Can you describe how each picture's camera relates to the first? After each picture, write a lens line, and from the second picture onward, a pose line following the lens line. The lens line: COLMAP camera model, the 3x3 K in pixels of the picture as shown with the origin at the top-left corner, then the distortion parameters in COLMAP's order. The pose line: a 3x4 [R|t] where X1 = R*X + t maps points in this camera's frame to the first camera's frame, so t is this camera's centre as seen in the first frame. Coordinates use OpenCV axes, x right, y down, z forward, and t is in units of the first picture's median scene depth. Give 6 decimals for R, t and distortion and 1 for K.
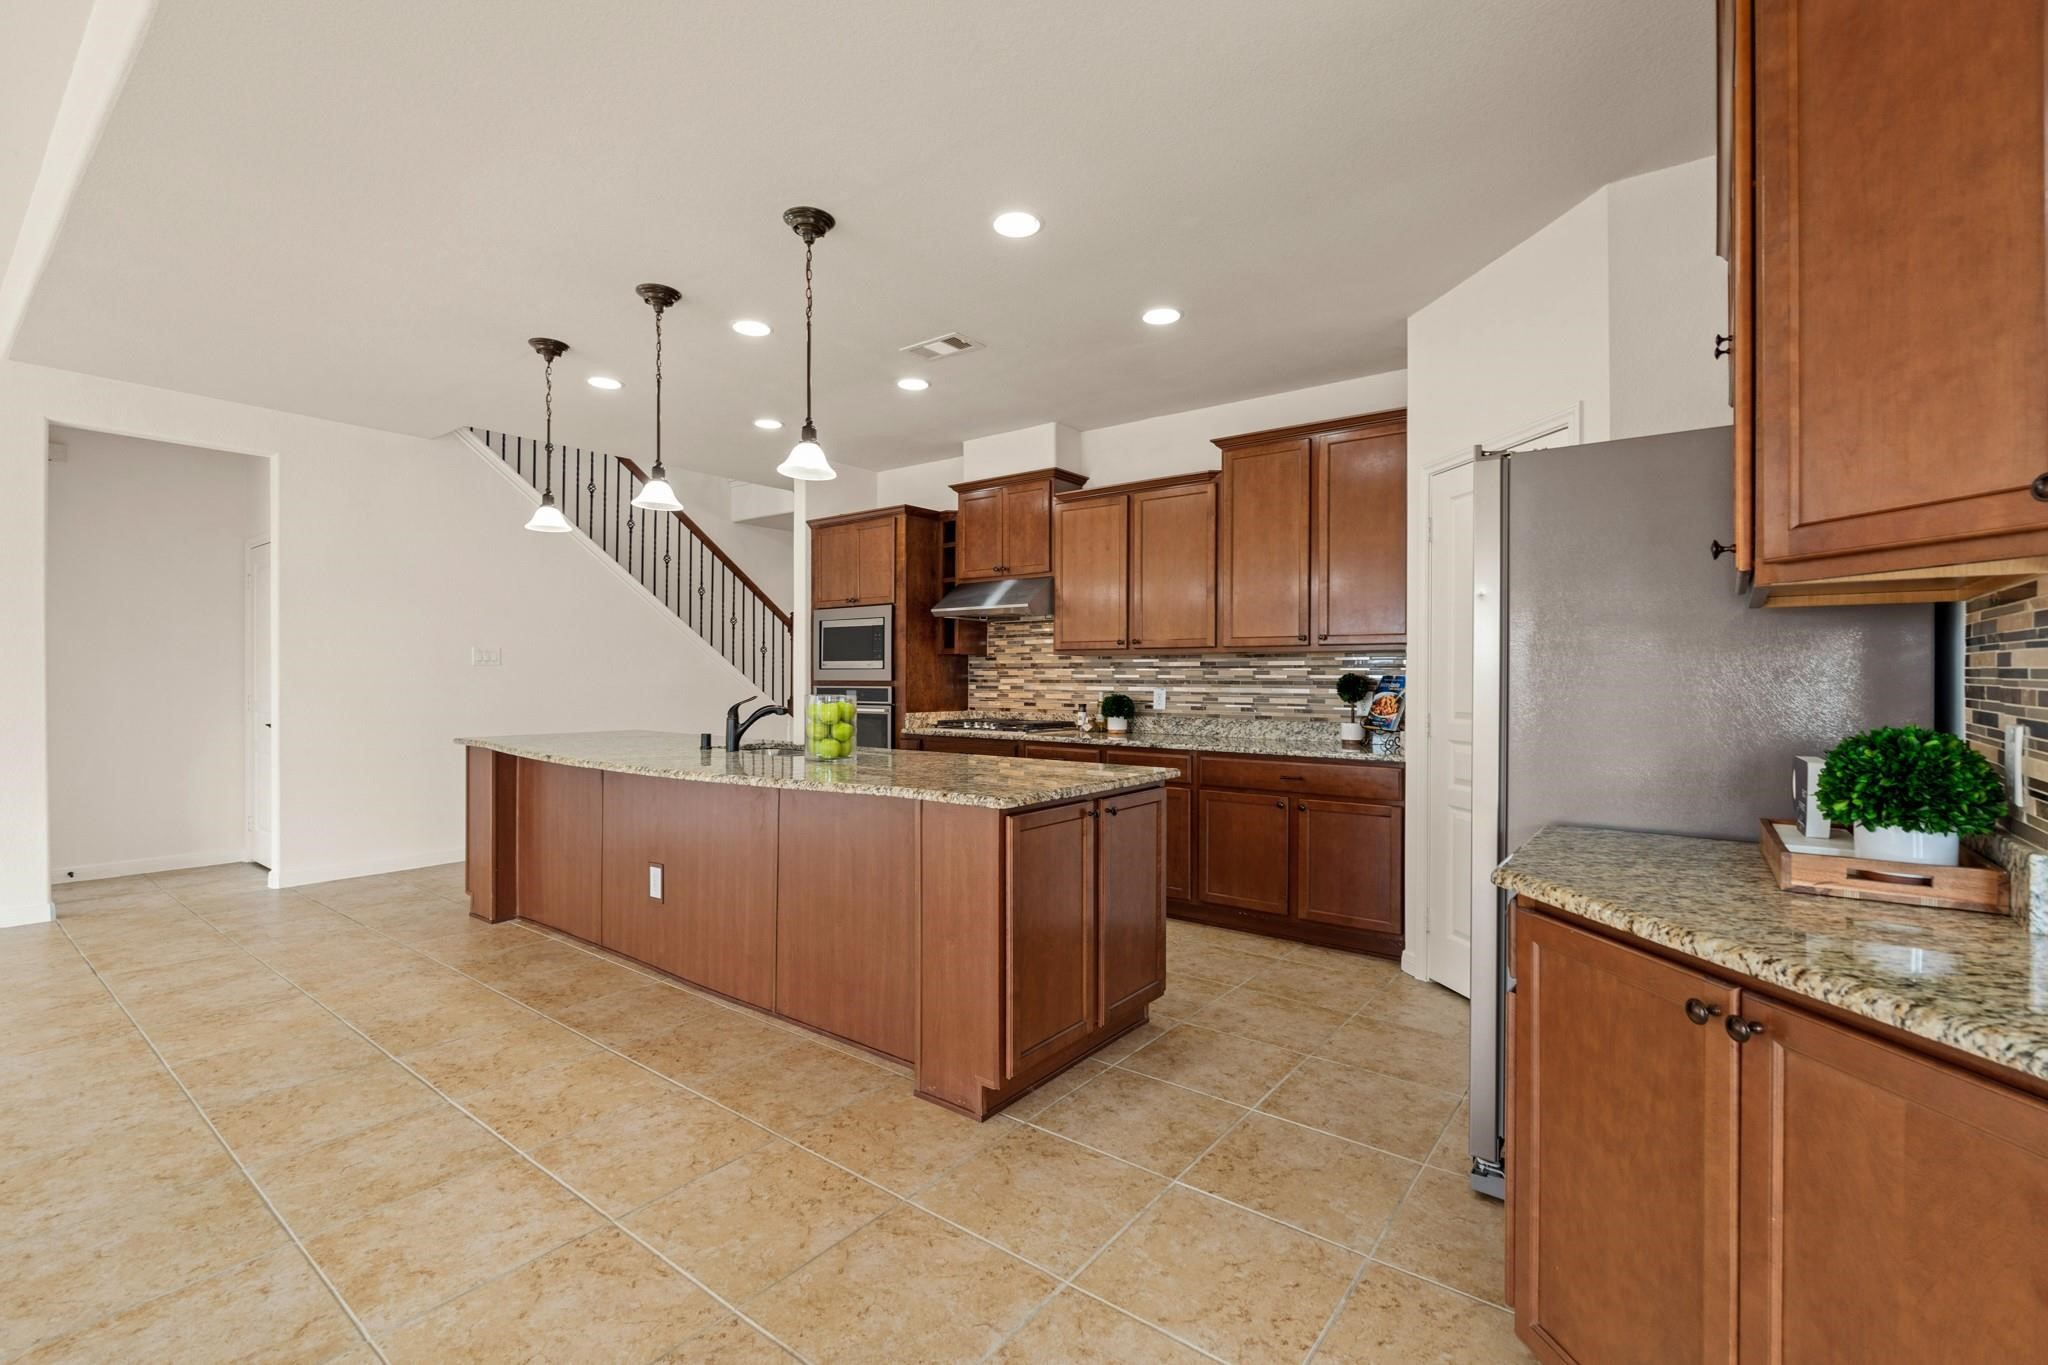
lens RADIAL K [[904.7, 0, 1030.9], [0, 904.7, 672.1], [0, 0, 1]] dist [-0.005253, -0.000392]
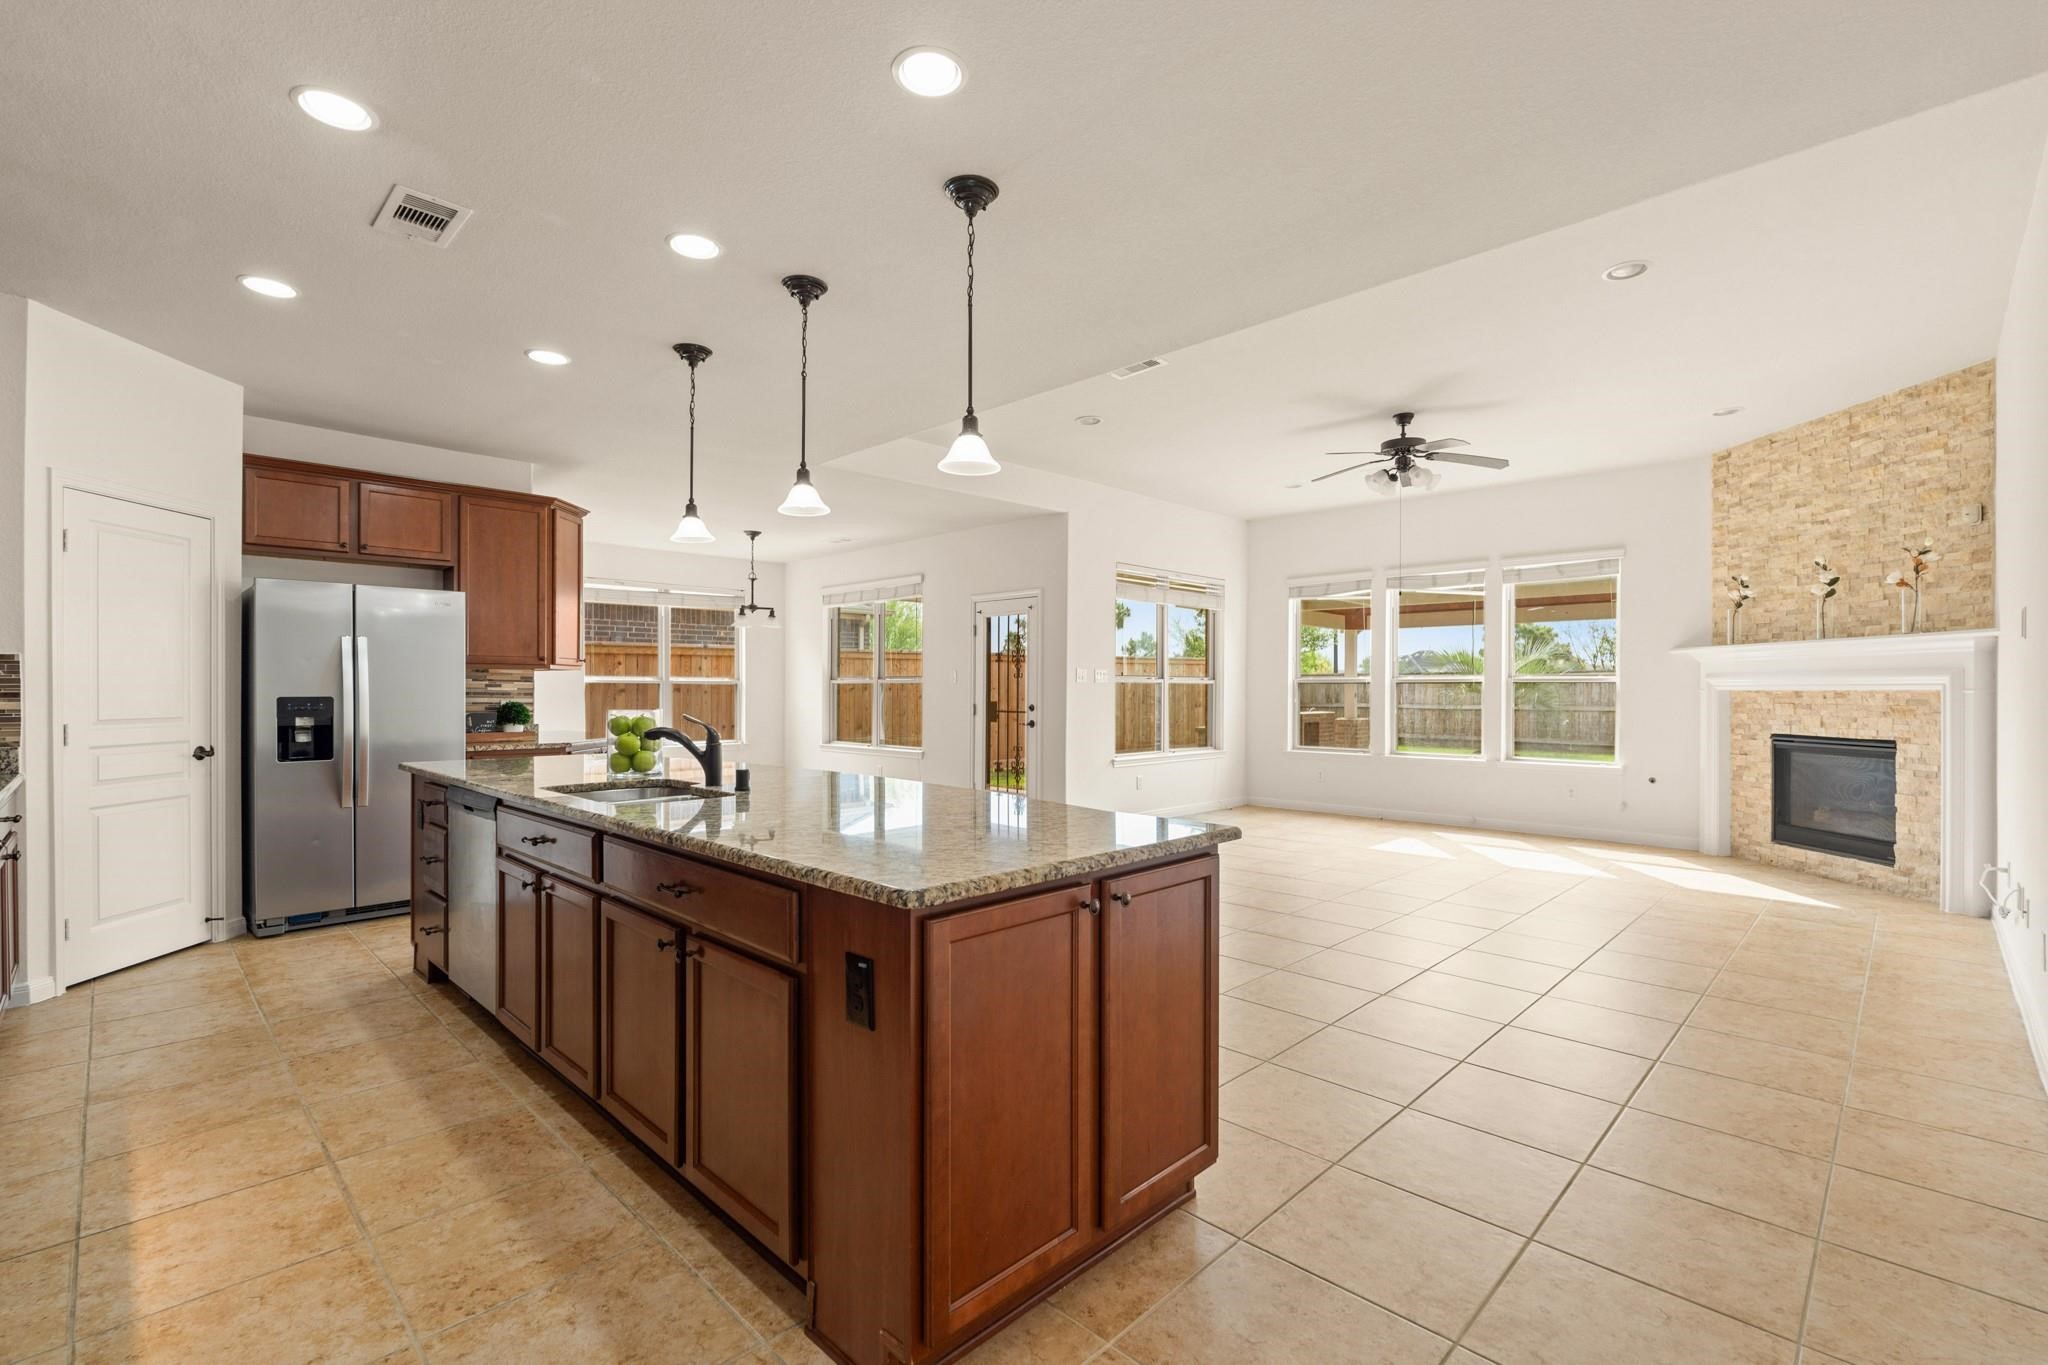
lens RADIAL K [[904.7, 0, 1025.2], [0, 904.7, 688.4], [0, 0, 1]] dist [-0.005253, -0.000392]
pose [[-0.991321, -0.004855, 0.131375, -0.581659], [-0.006086, 0.999941, -0.008966, 0.006849], [-0.131324, -0.009687, -0.991292, 1.442854]]
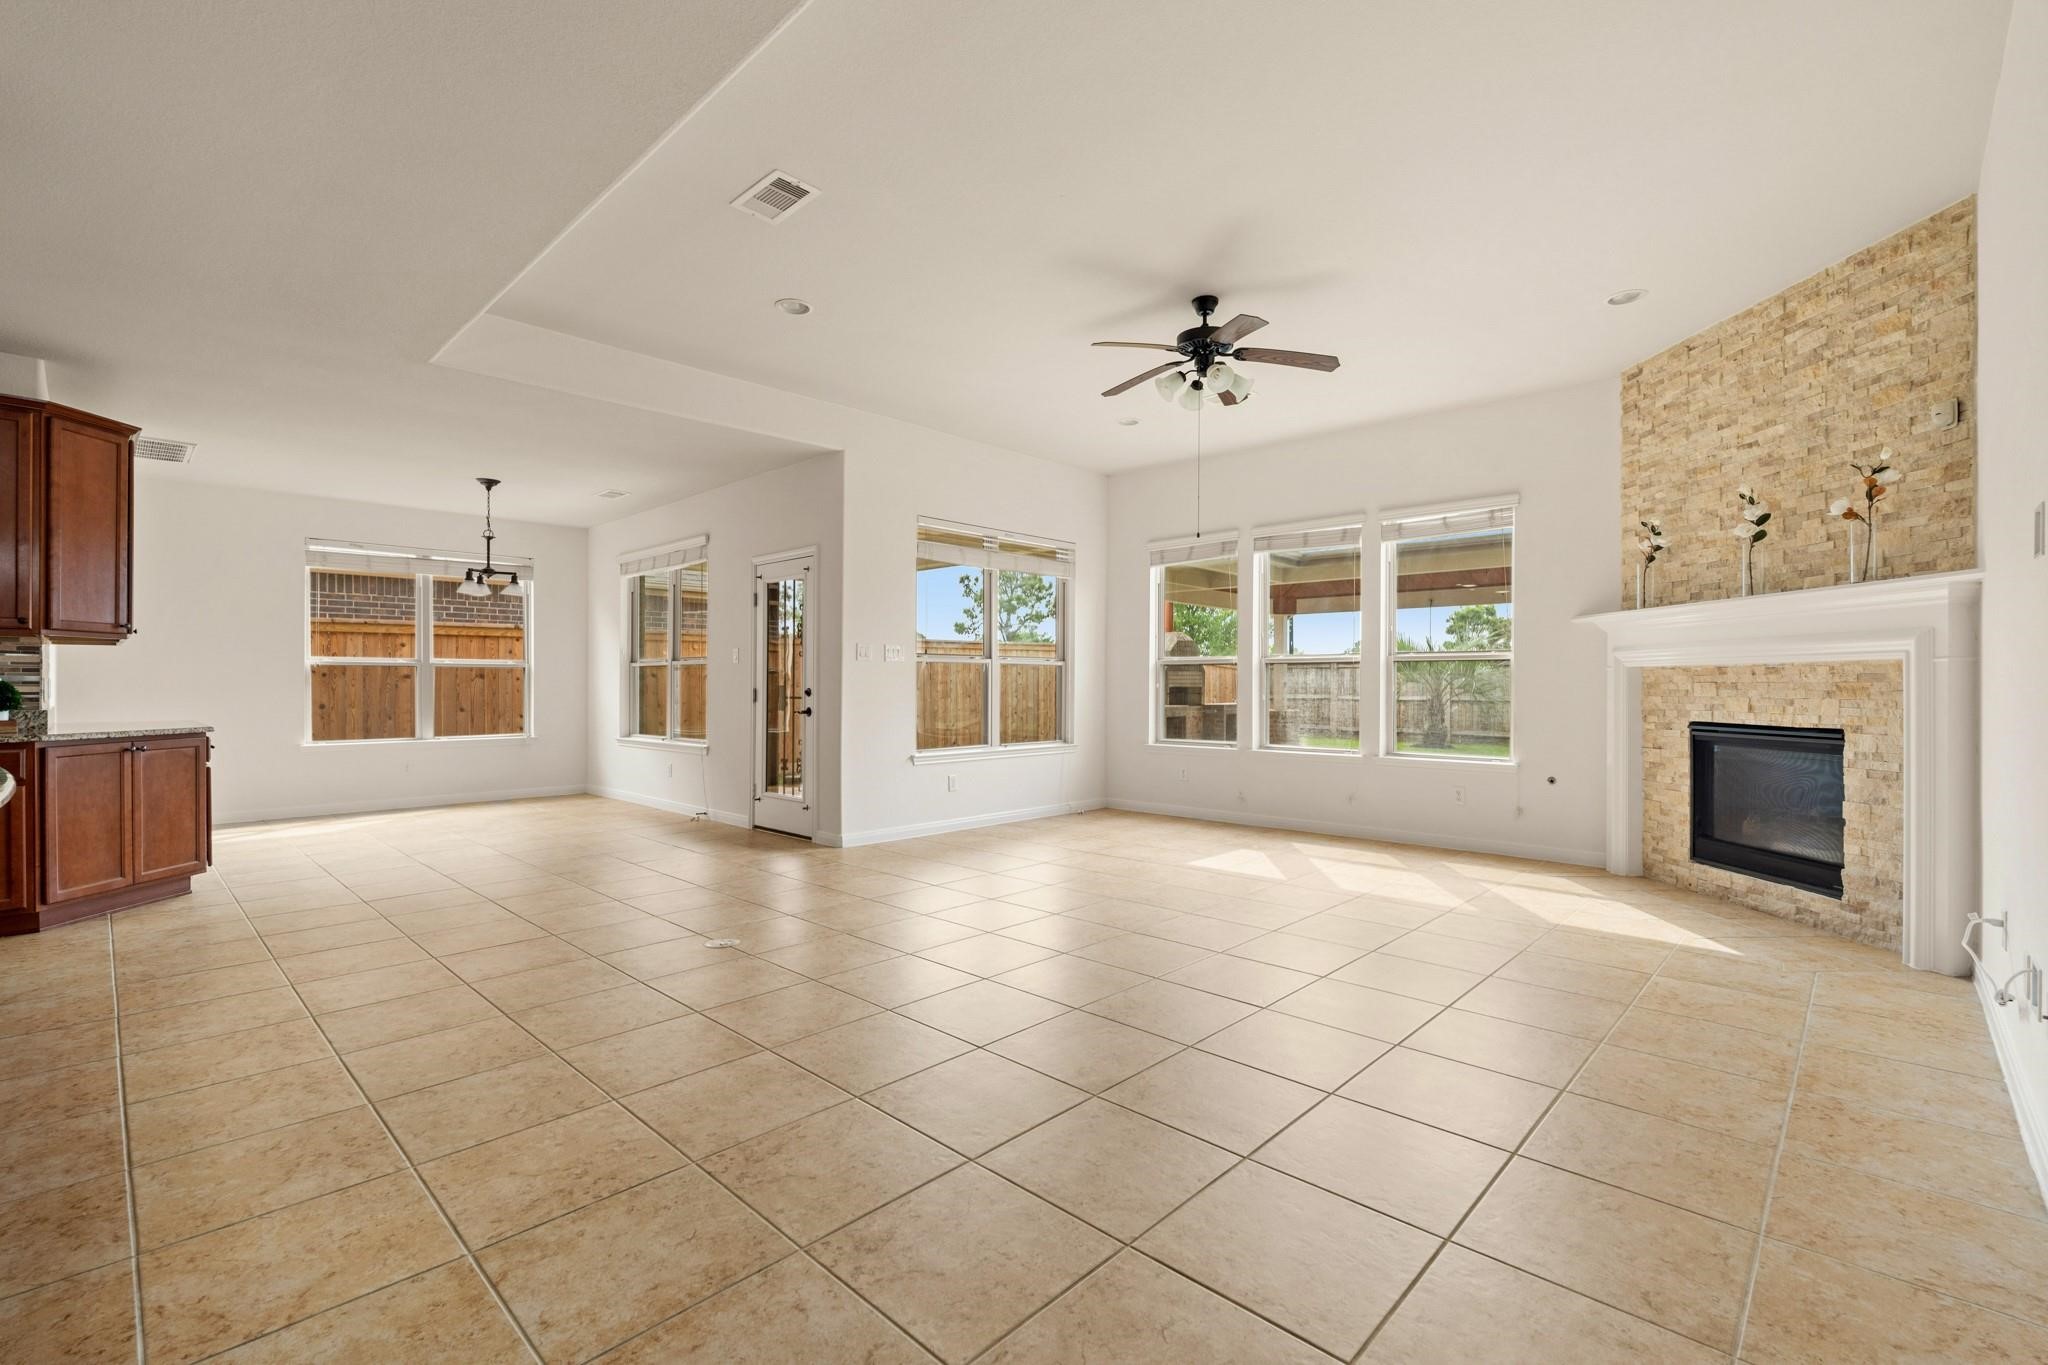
lens RADIAL K [[904.7, 0, 1025.2], [0, 904.7, 680.7], [0, 0, 1]] dist [-0.005253, -0.000392]
pose [[-0.994105, -0.004064, 0.108347, -0.858932], [-0.005308, 0.999923, -0.011194, 0.024230], [-0.108294, -0.011703, -0.994050, 1.084241]]
